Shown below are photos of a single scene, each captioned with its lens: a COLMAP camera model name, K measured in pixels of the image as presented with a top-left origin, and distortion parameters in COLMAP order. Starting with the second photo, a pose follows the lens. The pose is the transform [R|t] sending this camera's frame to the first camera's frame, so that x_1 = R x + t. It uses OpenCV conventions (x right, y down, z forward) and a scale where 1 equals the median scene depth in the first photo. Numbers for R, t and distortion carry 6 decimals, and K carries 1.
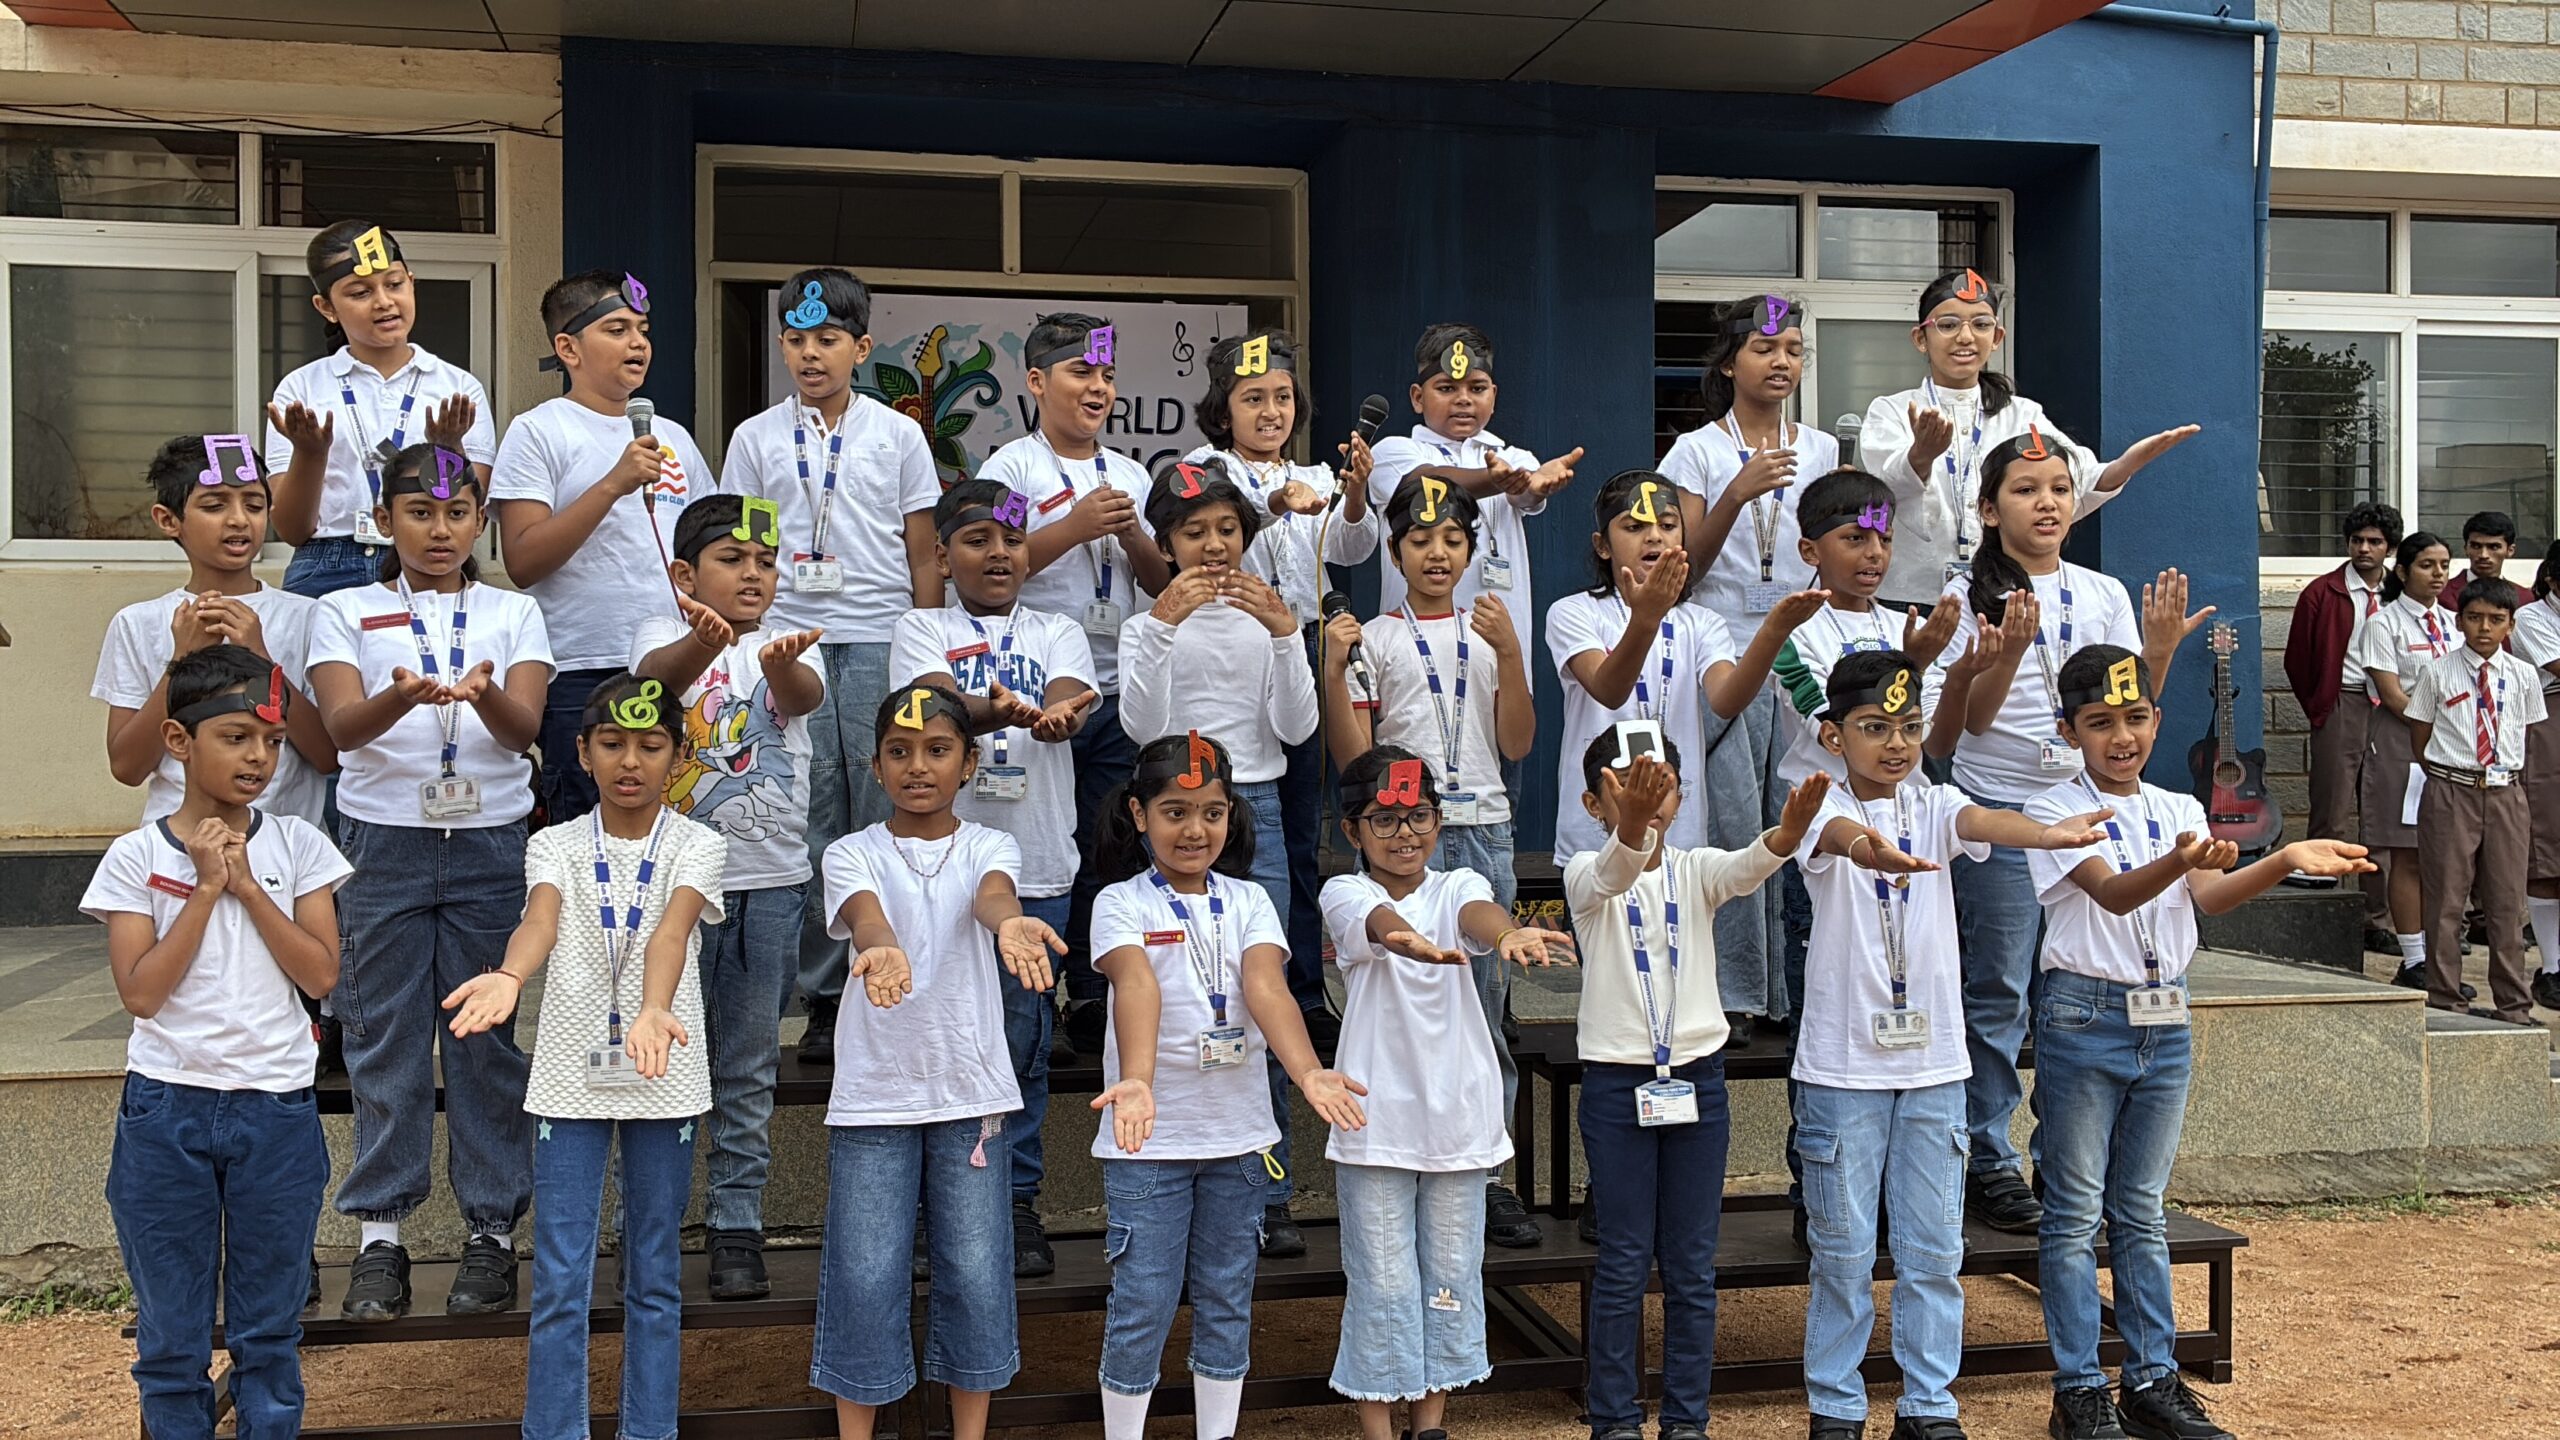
lens RADIAL K [[2396.6, 0, 1274.2], [0, 2396.6, 703.5], [0, 0, 1]] dist [0.004506, 0.033009]
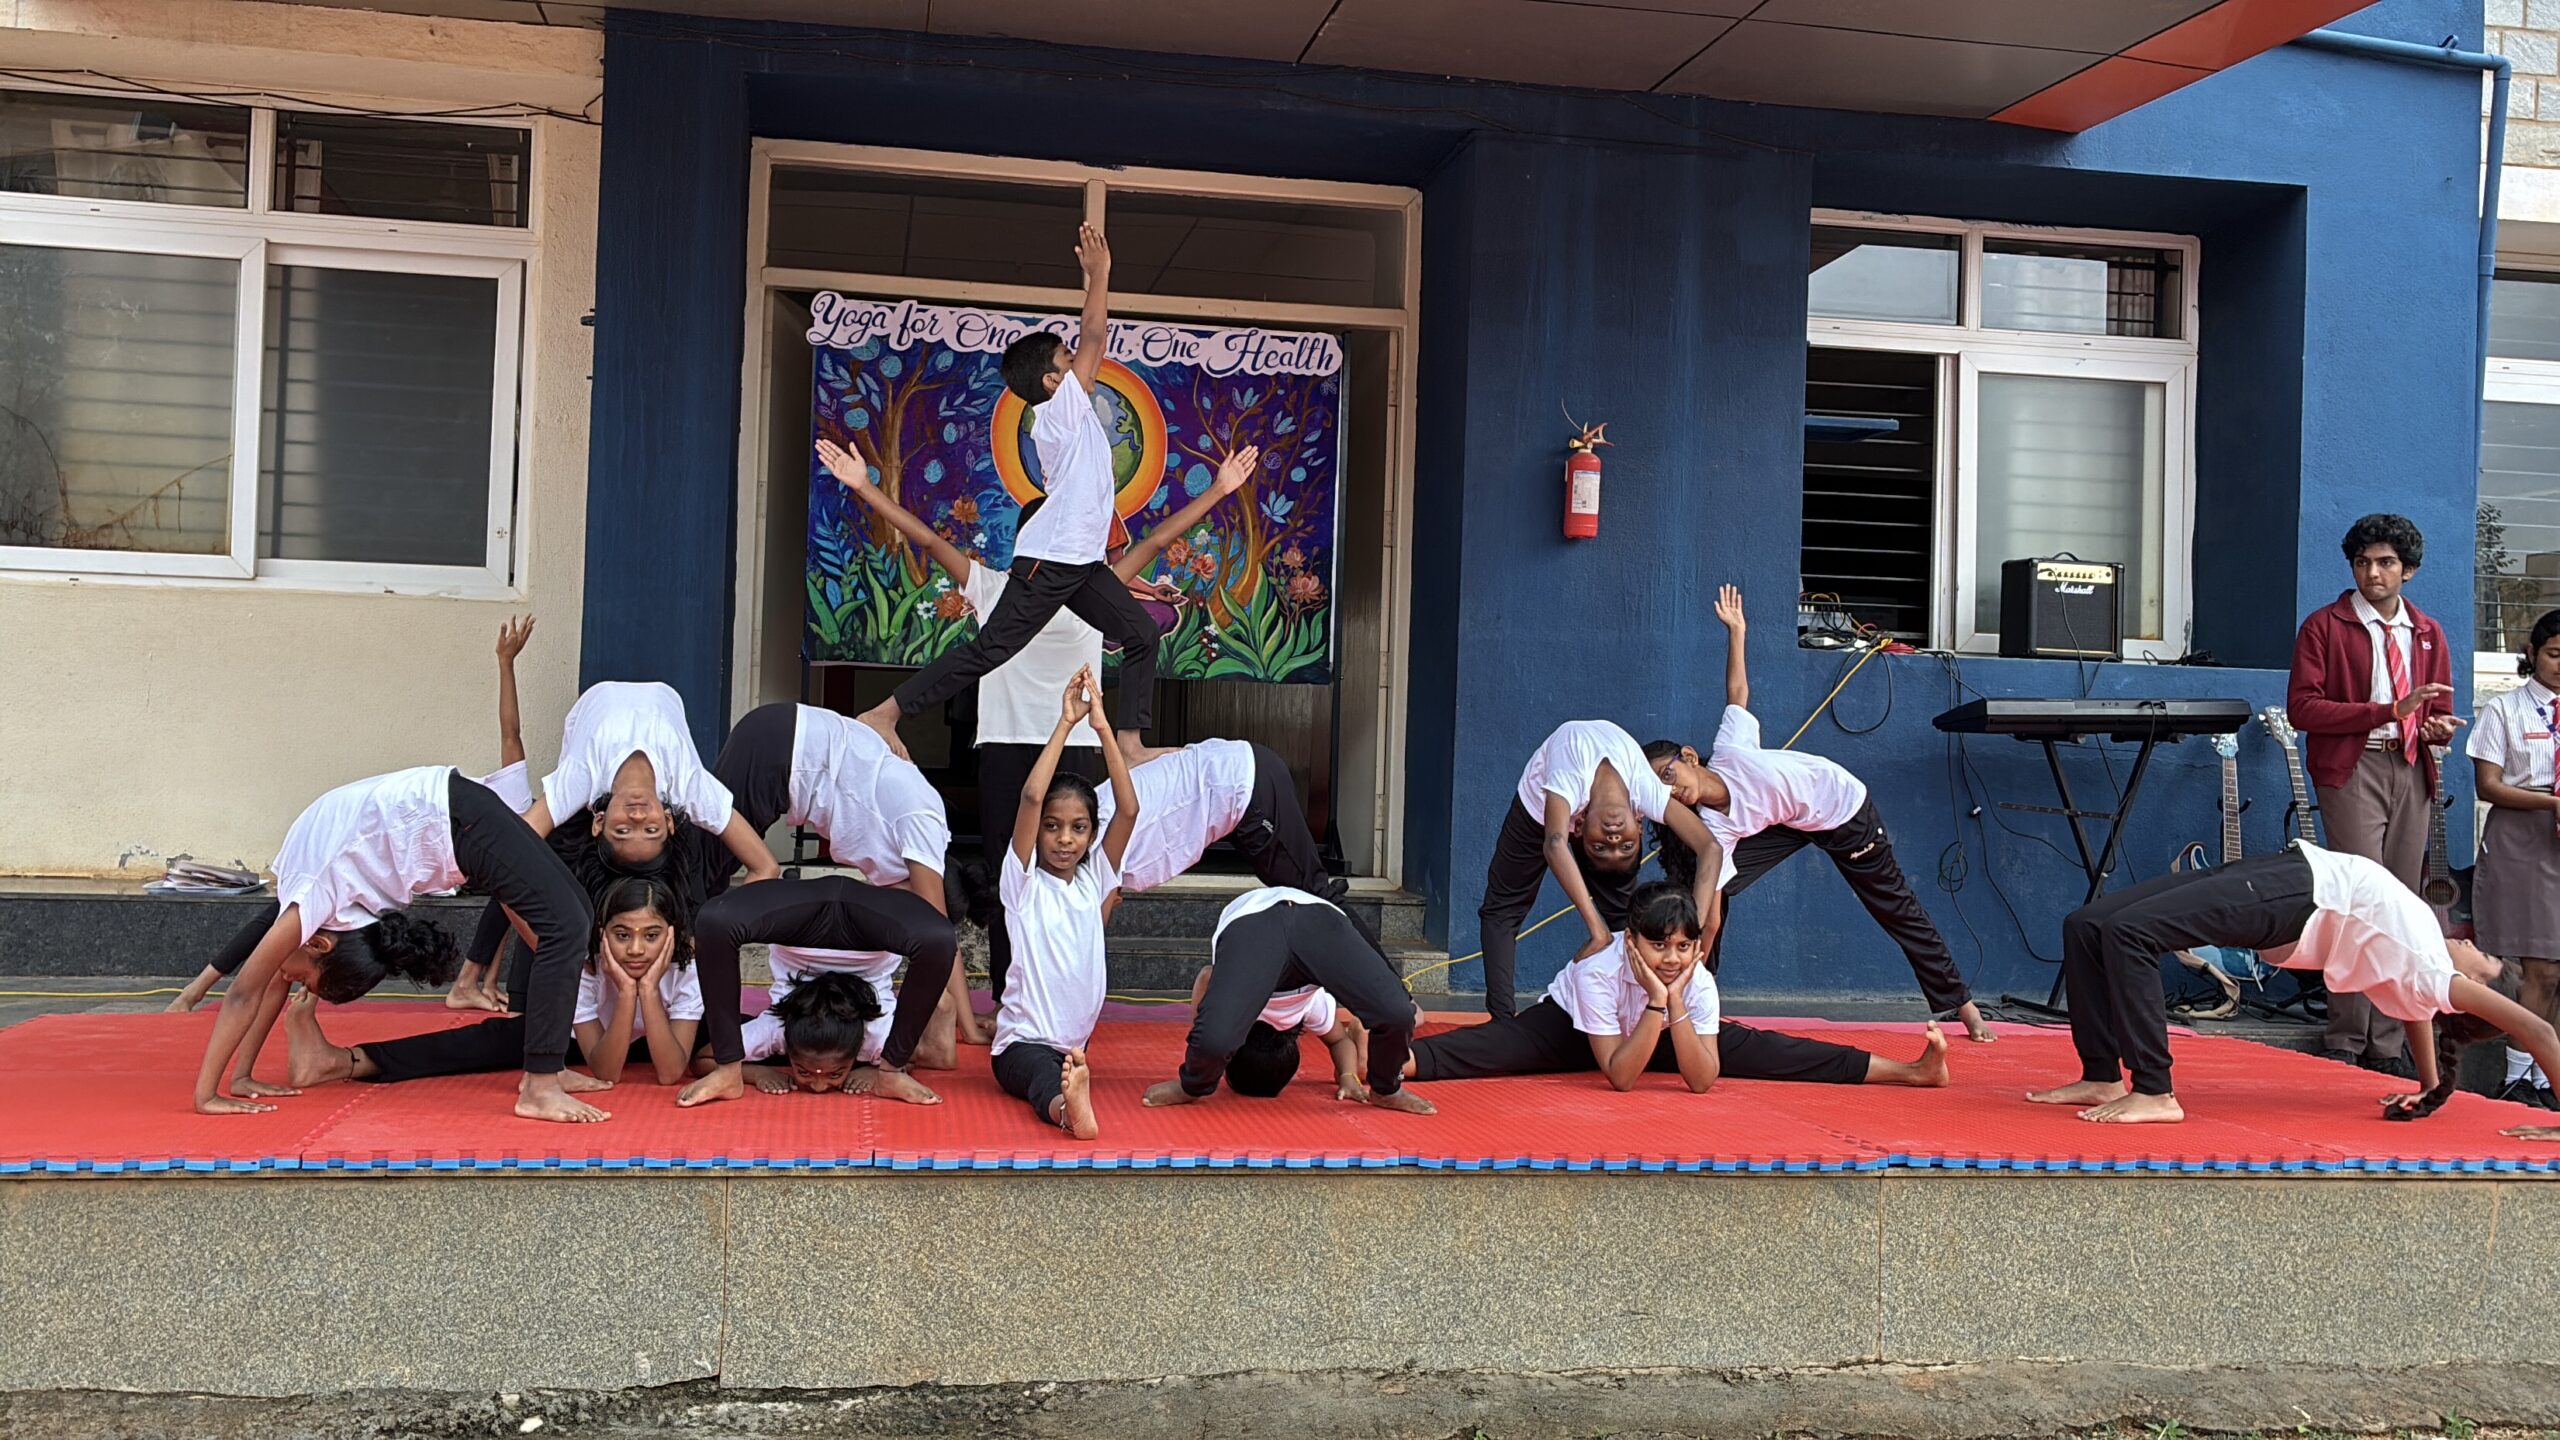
lens RADIAL K [[2391.6, 0, 1277.8], [0, 2391.6, 711.7], [0, 0, 1]] dist [0.010199, 0.019855]
pose [[0.999132, 0.034892, -0.022768, -0.013708], [-0.035462, 0.999056, -0.025108, -0.000167], [0.021870, 0.025894, 0.999425, 0.103149]]
